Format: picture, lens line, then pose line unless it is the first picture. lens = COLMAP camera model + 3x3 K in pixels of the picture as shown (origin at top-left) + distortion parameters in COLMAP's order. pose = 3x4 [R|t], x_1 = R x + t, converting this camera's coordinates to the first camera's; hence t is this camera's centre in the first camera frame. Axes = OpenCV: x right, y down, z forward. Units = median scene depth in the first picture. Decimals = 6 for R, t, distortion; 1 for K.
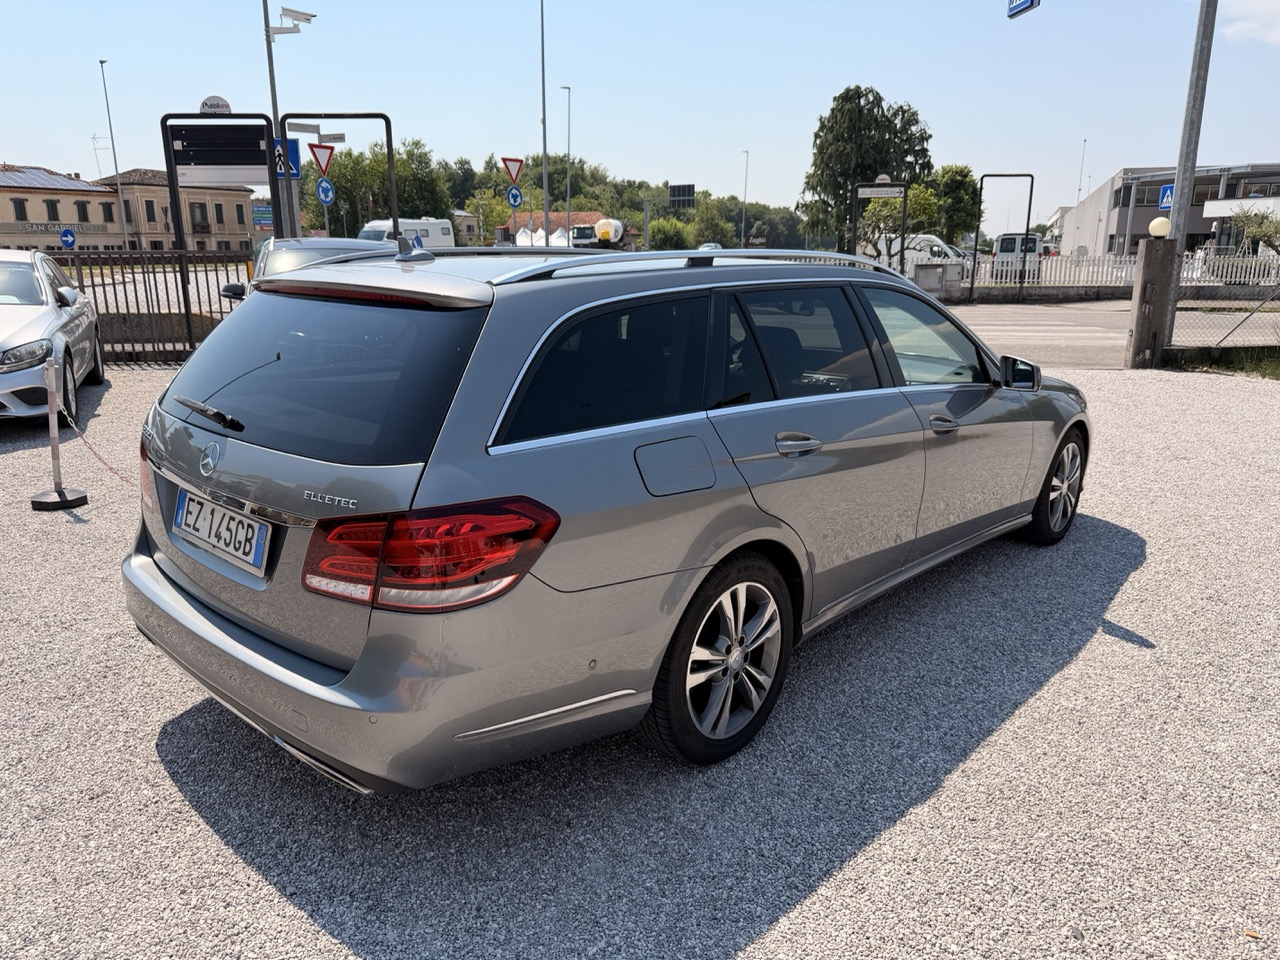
lens RADIAL K [[920.4, 0, 640.0], [0, 920.4, 480.0], [0, 0, 1]] dist [-0.008078, 0.007183]
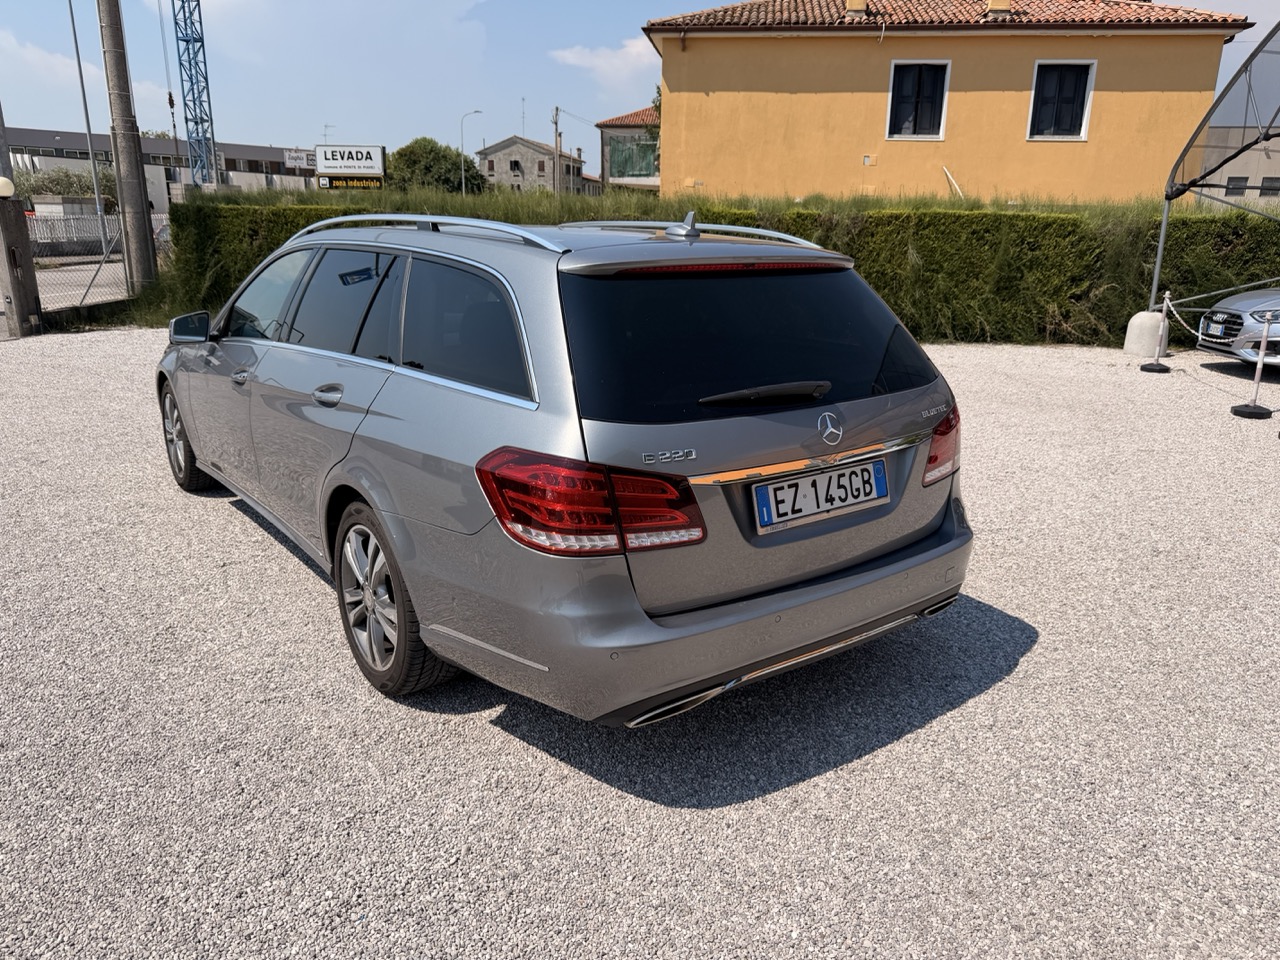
lens RADIAL K [[920.4, 0, 640.0], [0, 920.4, 480.0], [0, 0, 1]] dist [-0.008078, 0.007183]
pose [[0.185282, -0.267810, 0.945488, -1.390220], [0.234040, 0.946488, 0.222230, -0.229392], [-0.954409, 0.180107, 0.238046, 0.887005]]
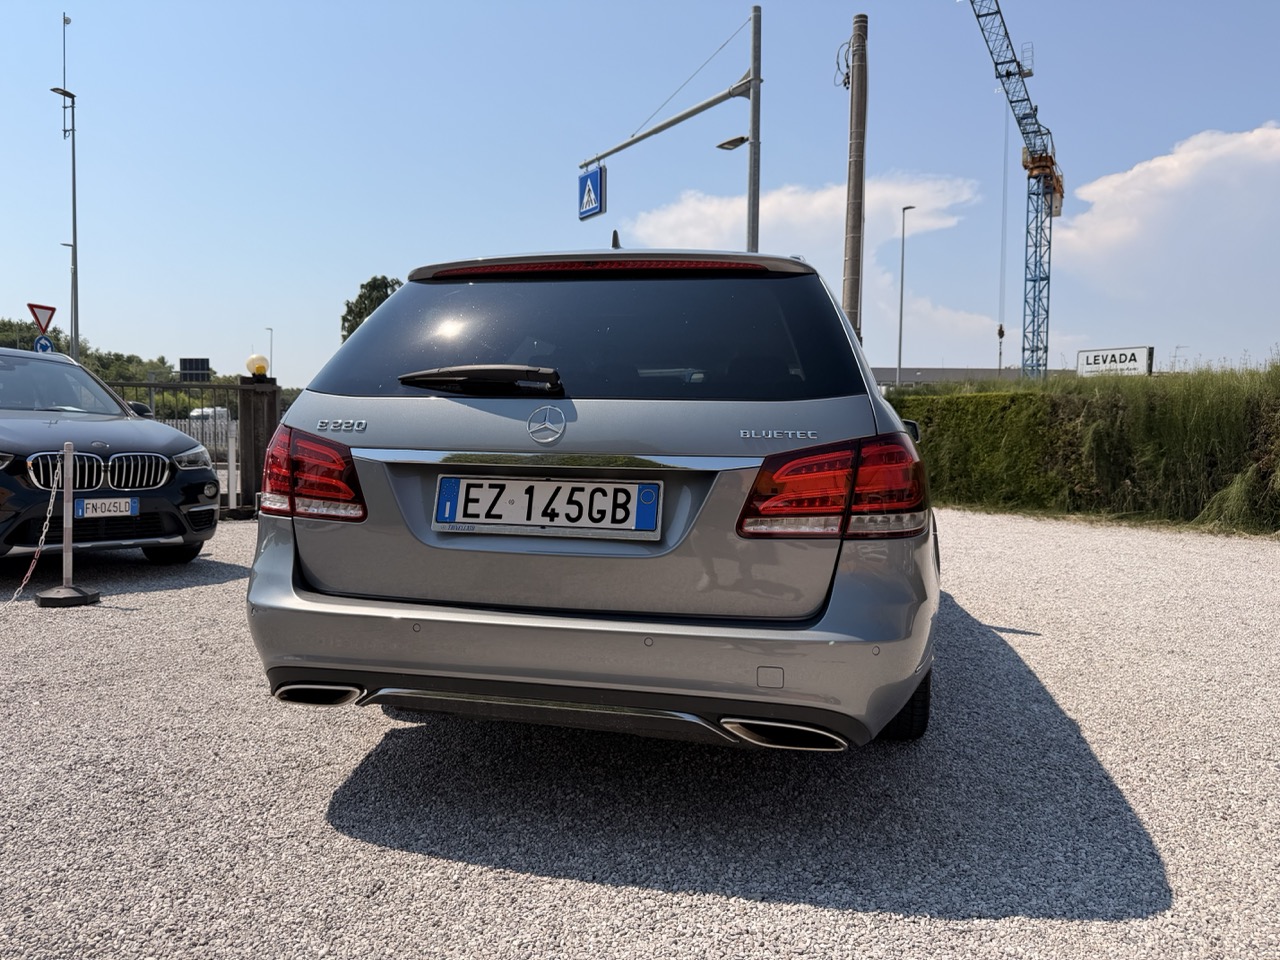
lens RADIAL K [[904.9, 0, 640.0], [0, 904.9, 480.0], [0, 0, 1]] dist [0.096457, -0.153108]
pose [[0.864166, -0.014616, 0.502994, -0.756693], [0.113502, 0.979480, -0.166540, 0.168187], [-0.490238, 0.201009, 0.848093, 0.216473]]
